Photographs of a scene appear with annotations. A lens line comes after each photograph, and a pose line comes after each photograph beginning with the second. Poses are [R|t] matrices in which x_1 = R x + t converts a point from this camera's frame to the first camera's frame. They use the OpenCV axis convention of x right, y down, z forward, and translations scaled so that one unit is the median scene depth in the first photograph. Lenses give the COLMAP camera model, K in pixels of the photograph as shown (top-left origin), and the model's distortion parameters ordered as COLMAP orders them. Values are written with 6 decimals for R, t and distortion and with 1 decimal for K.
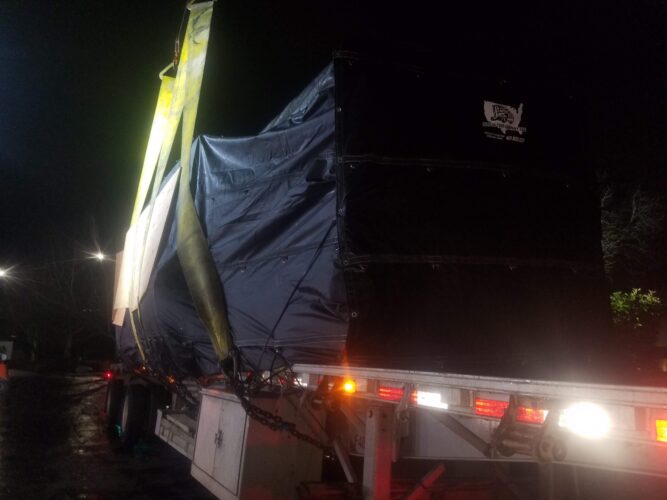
lens RADIAL K [[522.2, 0, 323.6], [0, 522.2, 264.1], [0, 0, 1]] dist [0.289884, -0.601143]
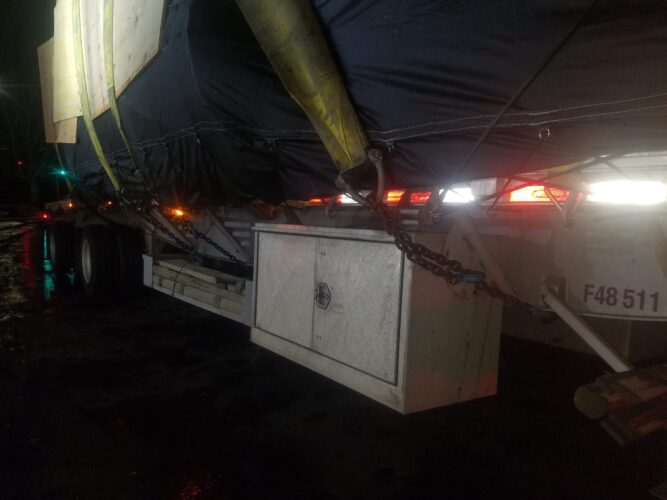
lens RADIAL K [[522.5, 0, 331.6], [0, 522.5, 269.9], [0, 0, 1]] dist [0.241384, -0.424117]
pose [[0.988510, -0.040756, 0.145556, -0.261989], [-0.004865, 0.953888, 0.300125, 0.102262], [-0.151076, -0.297385, 0.942729, 0.397450]]
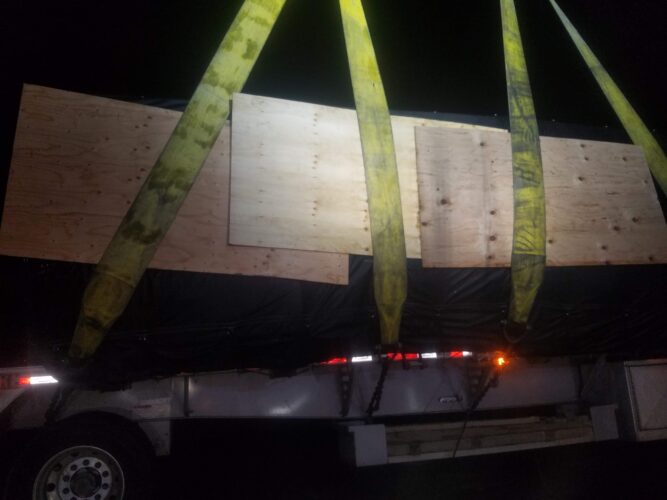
lens RADIAL K [[522.5, 0, 331.6], [0, 522.5, 269.9], [0, 0, 1]] dist [0.241384, -0.424117]
pose [[0.174338, 0.121478, 0.977164, -1.558778], [-0.128070, 0.986729, -0.099818, 0.267597], [-0.976322, -0.107743, 0.187582, 1.570351]]
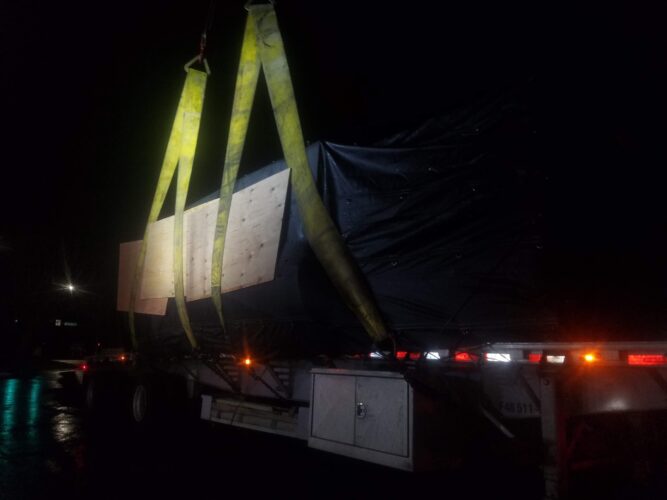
lens RADIAL K [[522.2, 0, 323.6], [0, 522.2, 264.1], [0, 0, 1]] dist [0.289884, -0.601143]
pose [[0.981383, 0.004935, 0.191999, -0.471255], [-0.008884, 0.999766, 0.019713, -0.007963], [-0.191857, -0.021052, 0.981197, -0.086638]]
